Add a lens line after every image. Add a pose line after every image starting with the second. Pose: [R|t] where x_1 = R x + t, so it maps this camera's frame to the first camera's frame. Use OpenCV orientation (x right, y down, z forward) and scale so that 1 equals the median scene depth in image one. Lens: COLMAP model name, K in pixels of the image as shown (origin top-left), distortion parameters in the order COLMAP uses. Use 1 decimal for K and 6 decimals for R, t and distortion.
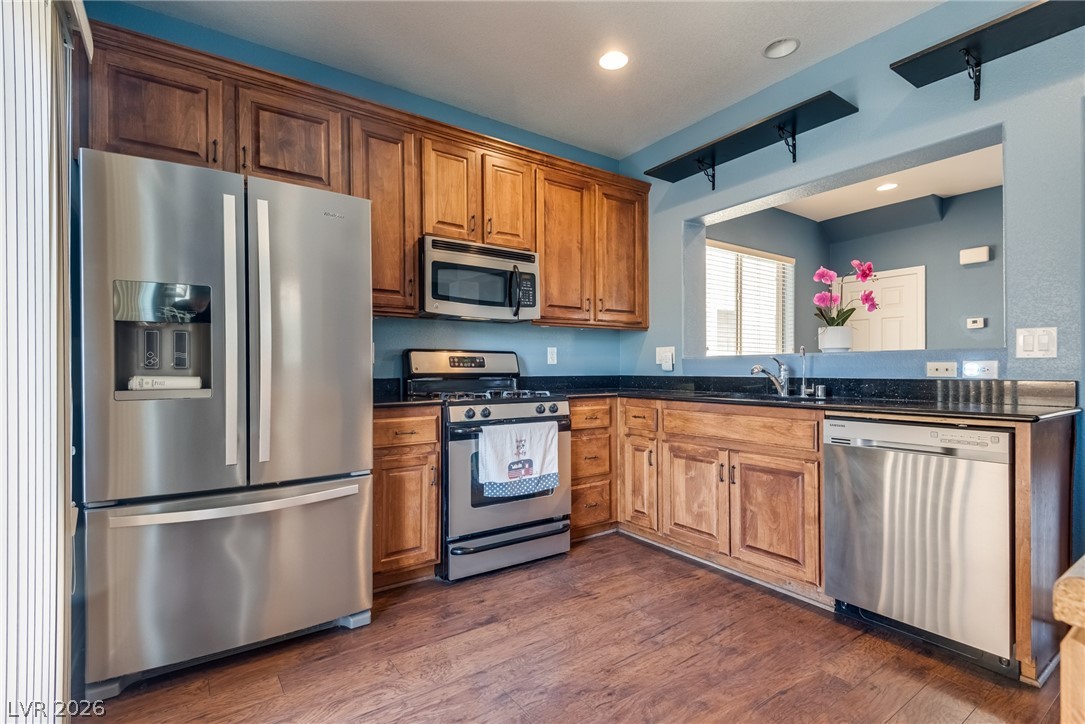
lens RADIAL K [[510.2, 0, 540.2], [0, 510.2, 367.1], [0, 0, 1]] dist [0.027727, -0.000155]
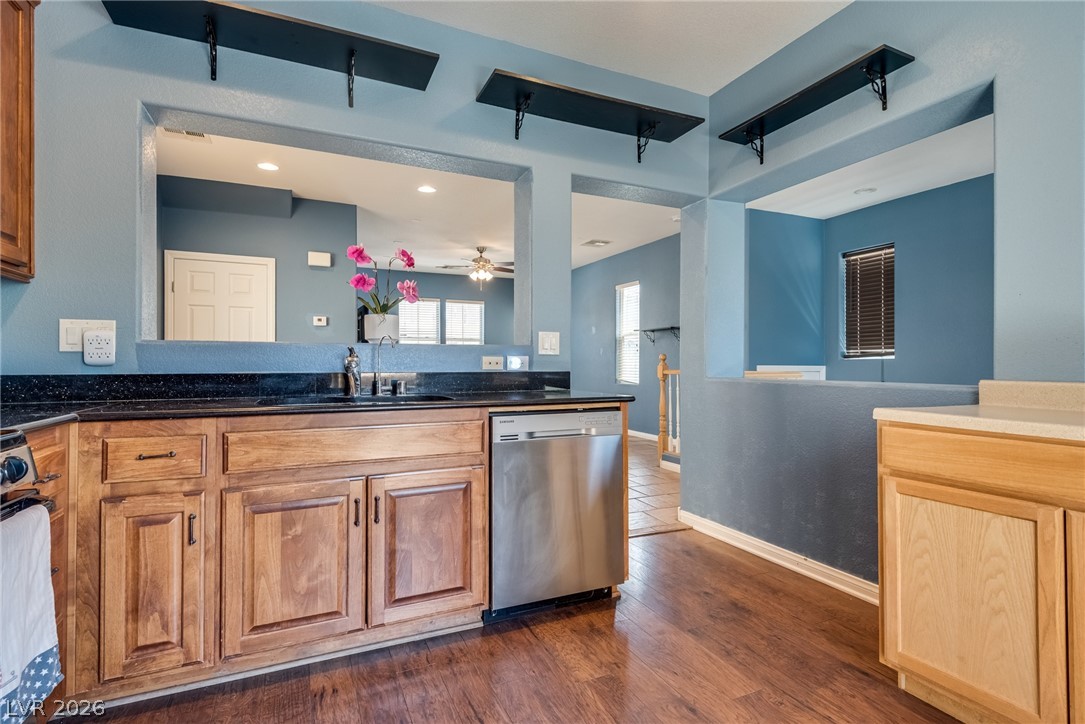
lens RADIAL K [[512.1, 0, 578.8], [0, 512.1, 358.7], [0, 0, 1]] dist [0.016608, -0.000357]
pose [[0.193451, 0.010790, 0.981051, -0.244222], [-0.005856, 0.999934, -0.009843, 0.004202], [-0.981092, -0.003841, 0.193501, 0.527519]]
